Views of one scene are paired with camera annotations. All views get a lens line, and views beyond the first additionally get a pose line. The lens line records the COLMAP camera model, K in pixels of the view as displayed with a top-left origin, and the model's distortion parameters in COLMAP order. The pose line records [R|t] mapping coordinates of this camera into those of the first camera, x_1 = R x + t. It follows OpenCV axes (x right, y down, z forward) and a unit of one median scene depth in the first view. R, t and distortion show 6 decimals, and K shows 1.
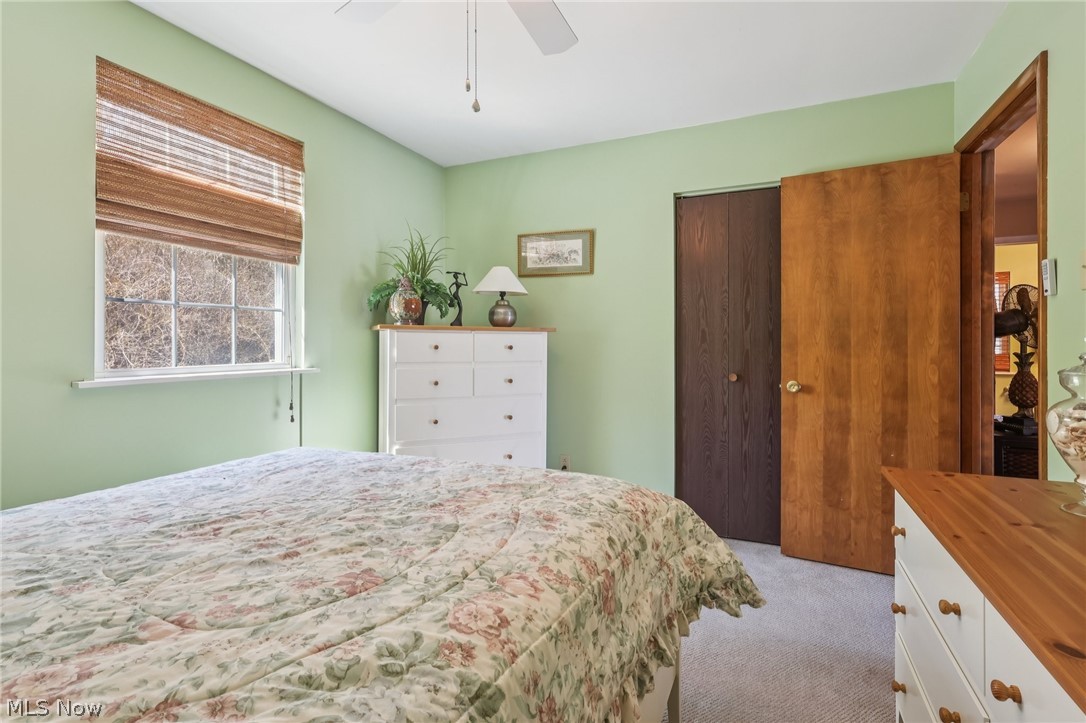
lens RADIAL K [[504.5, 0, 542.3], [0, 504.5, 356.3], [0, 0, 1]] dist [-0.004258, -0.000347]
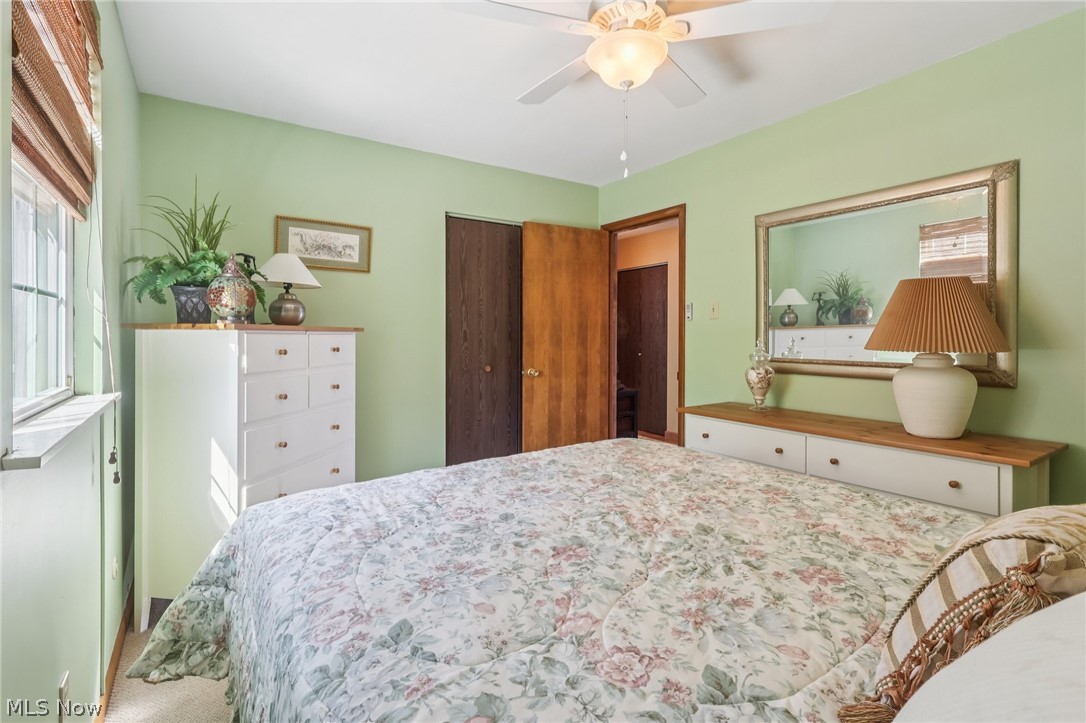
lens RADIAL K [[504.5, 0, 542.3], [0, 504.5, 356.3], [0, 0, 1]] dist [-0.004258, -0.000347]
pose [[0.531707, -0.037315, 0.846106, -0.638630], [0.022443, 0.999299, 0.029967, -0.024777], [-0.846631, 0.003055, 0.532172, 0.215690]]
